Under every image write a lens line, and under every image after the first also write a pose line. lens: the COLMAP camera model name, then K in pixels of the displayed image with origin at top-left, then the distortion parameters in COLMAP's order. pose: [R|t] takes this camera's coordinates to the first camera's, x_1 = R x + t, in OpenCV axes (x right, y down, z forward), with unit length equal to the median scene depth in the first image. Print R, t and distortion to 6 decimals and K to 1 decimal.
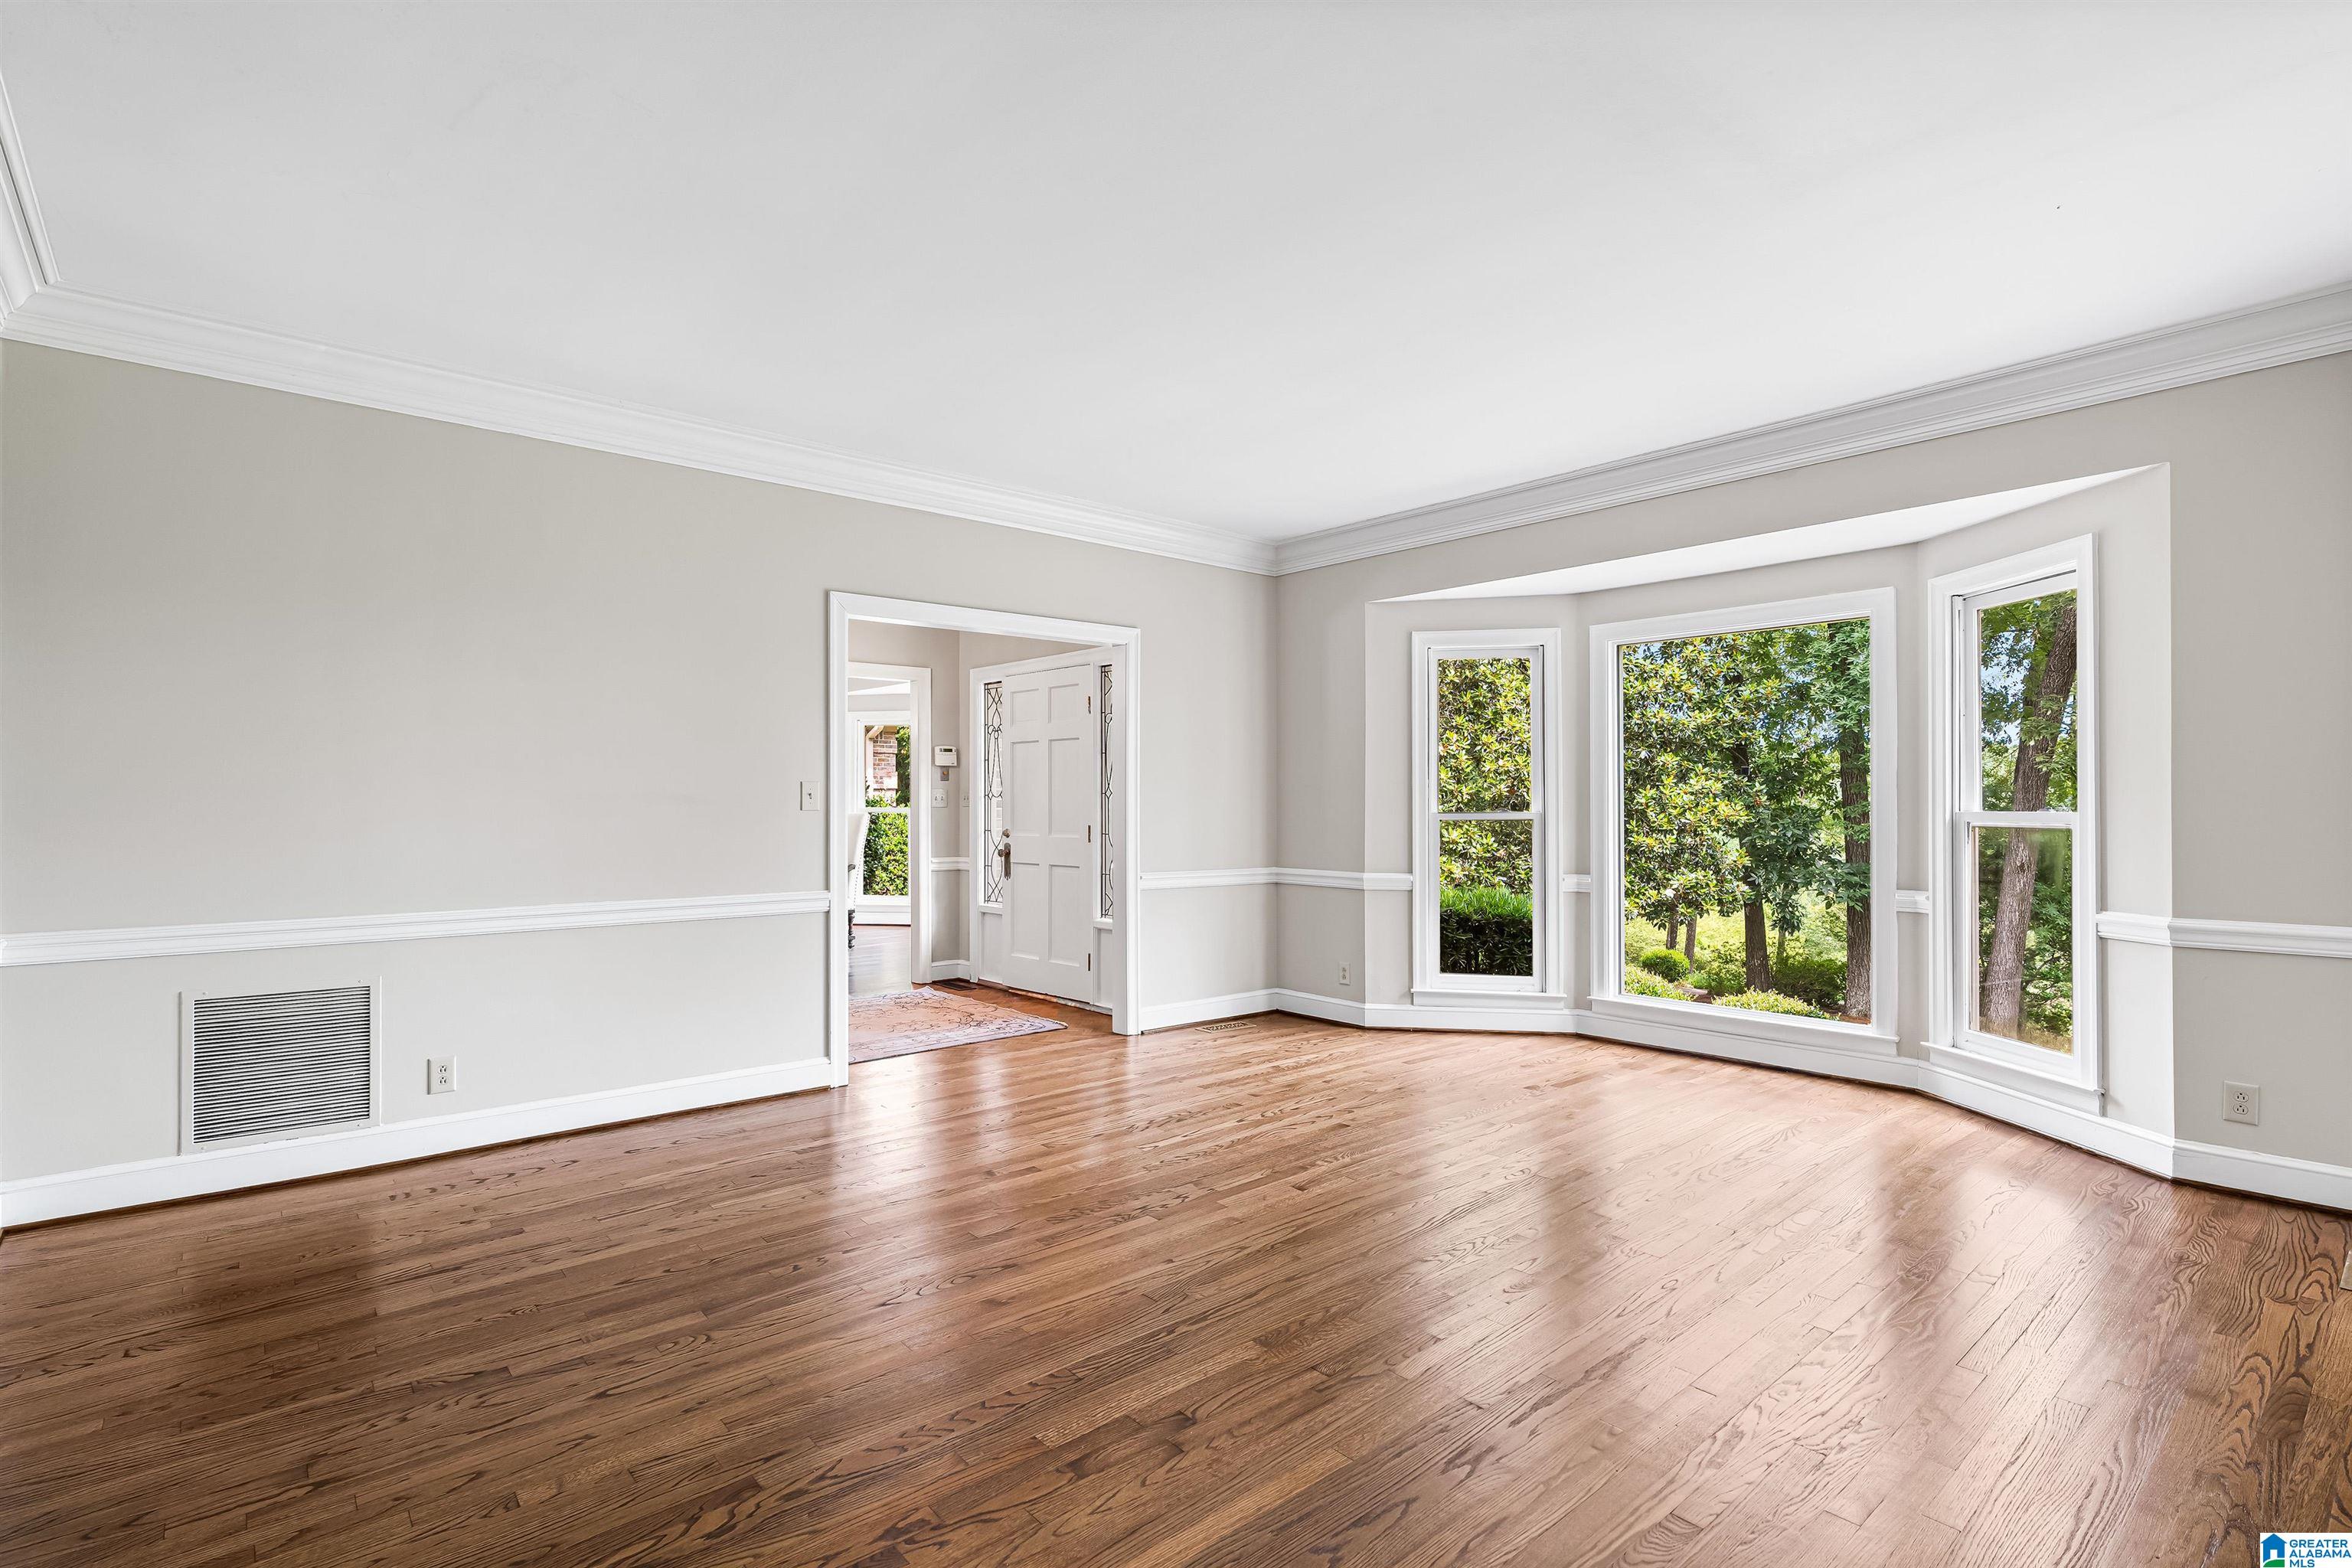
lens RADIAL K [[1123.3, 0, 1179.0], [0, 1123.3, 794.8], [0, 0, 1]] dist [-0.000840, -0.000085]
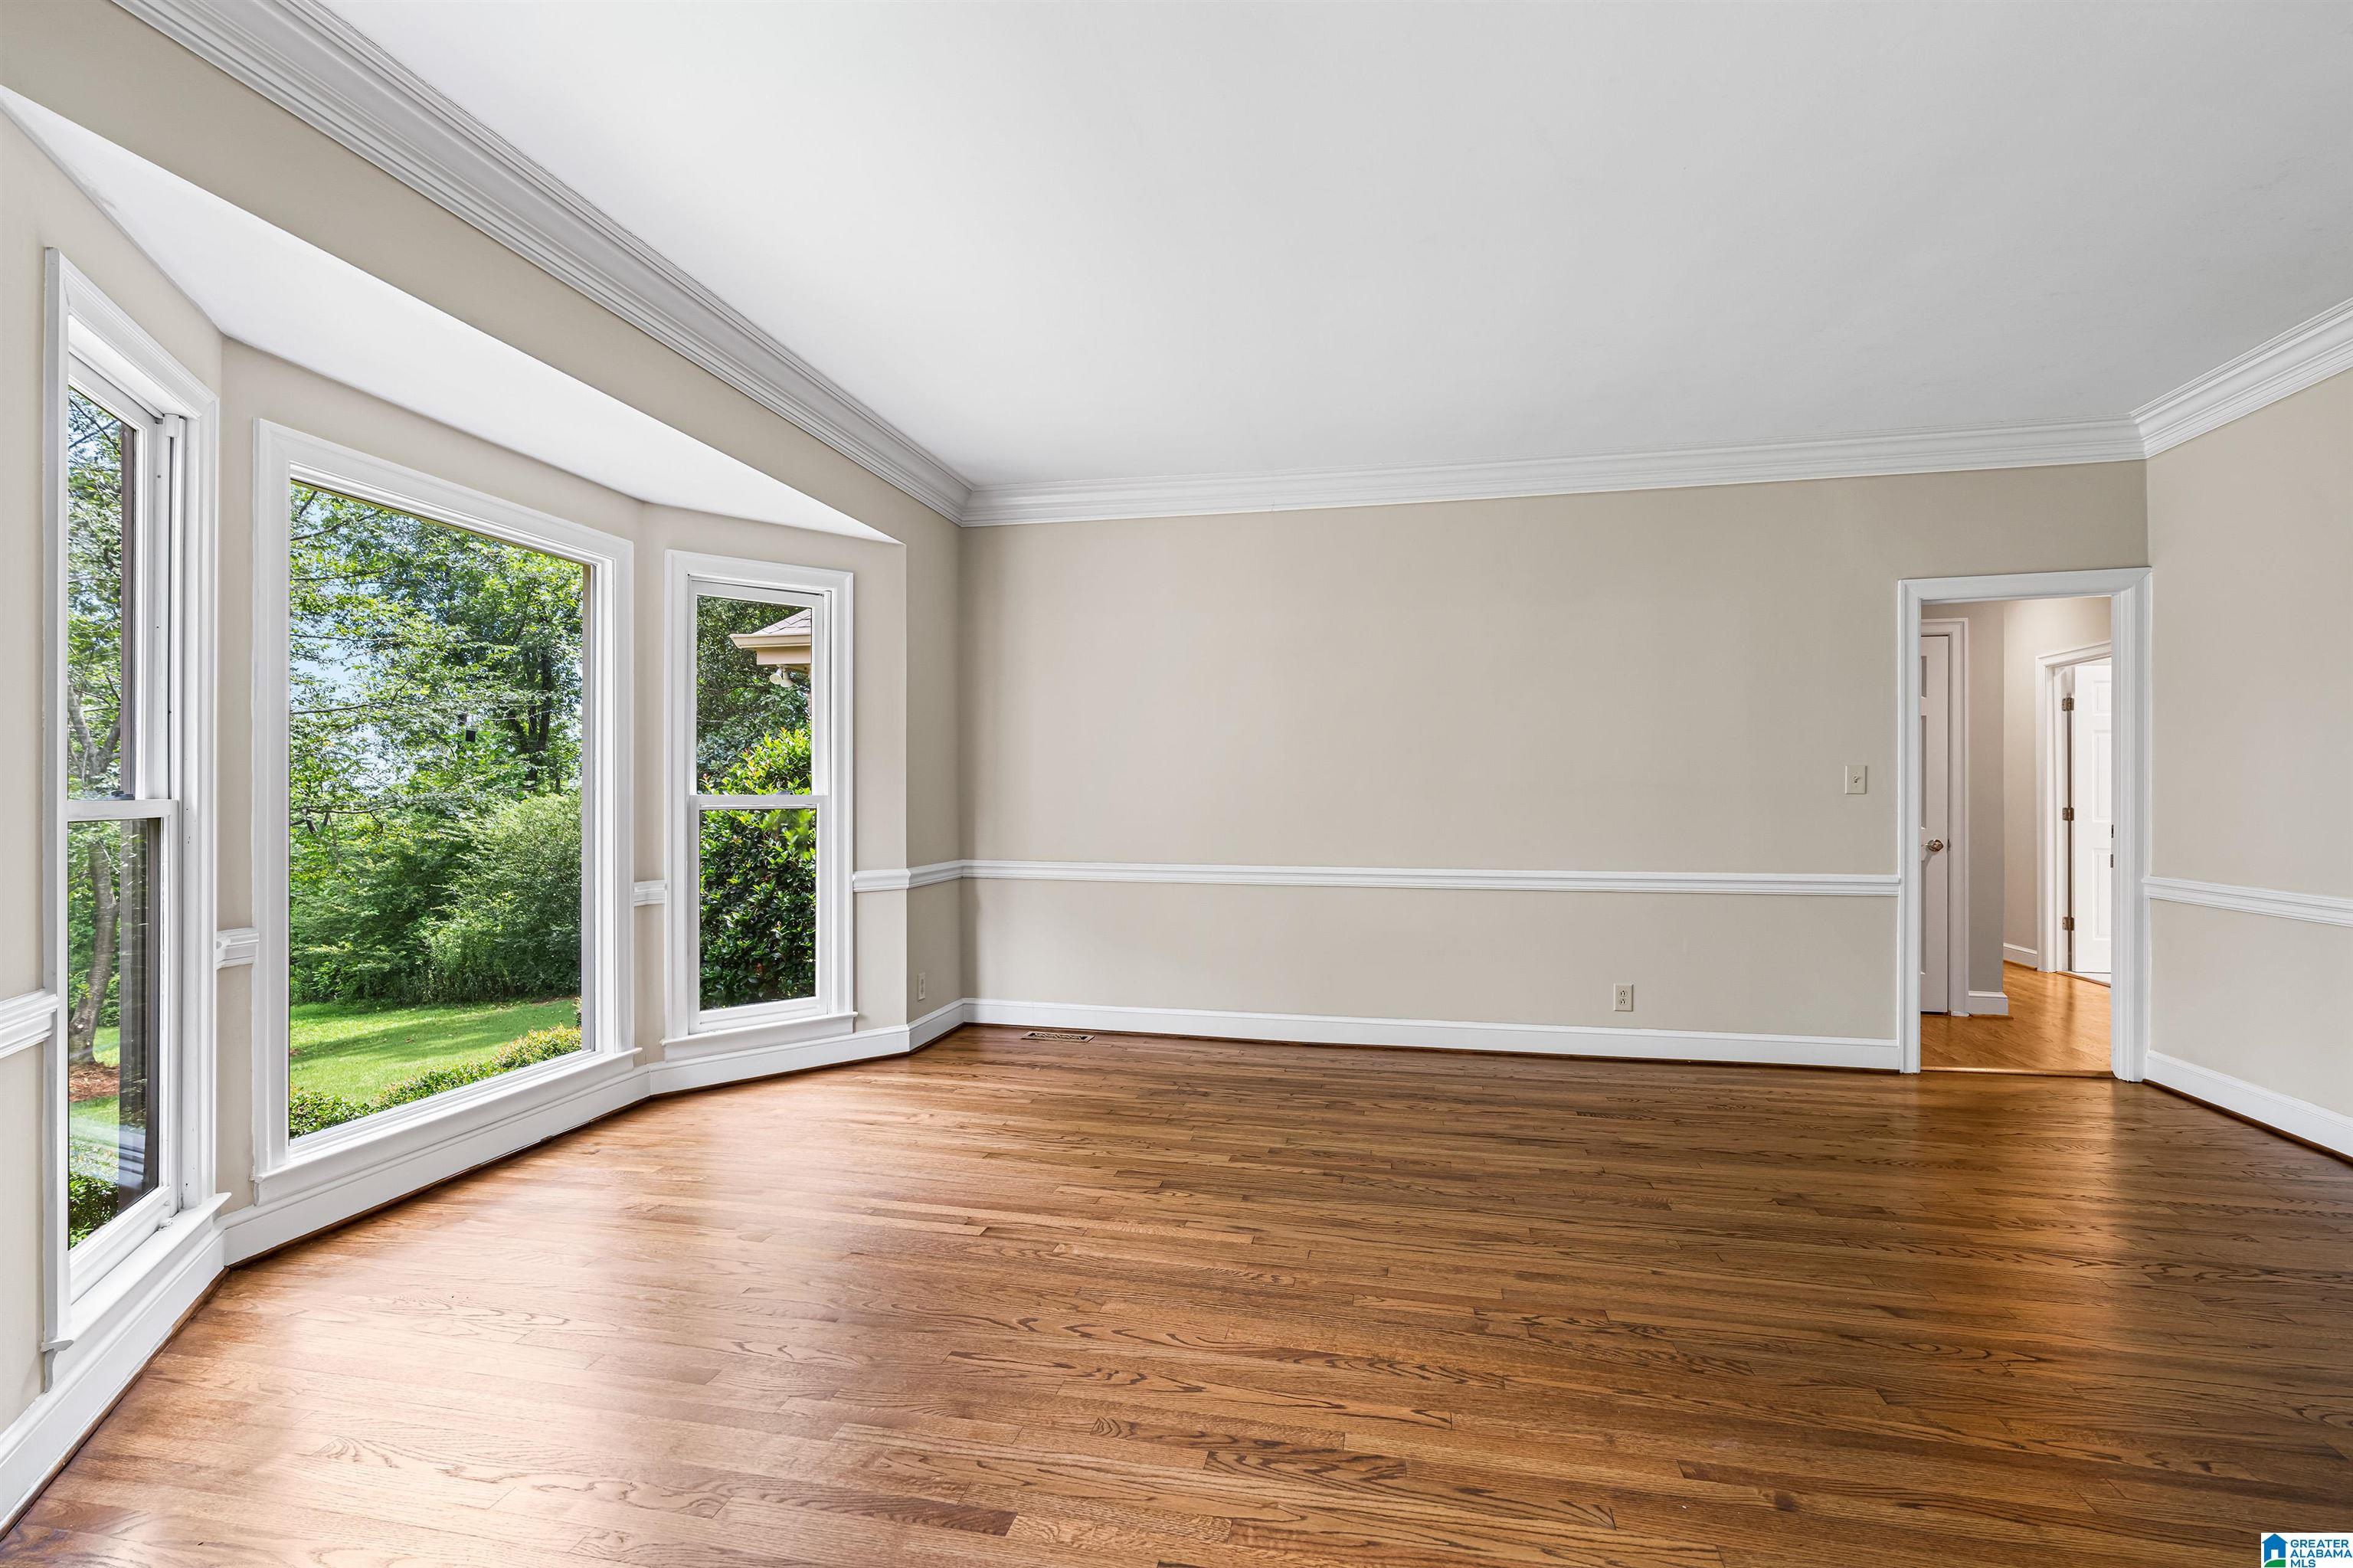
lens RADIAL K [[1067.6, 0, 1182.6], [0, 1067.6, 794.9], [0, 0, 1]] dist [-0.005337, -0.000607]
pose [[-0.605996, 0.005386, 0.795449, -0.314011], [-0.003858, 0.999945, -0.009710, 0.022965], [-0.795458, -0.008953, -0.605943, 1.232543]]
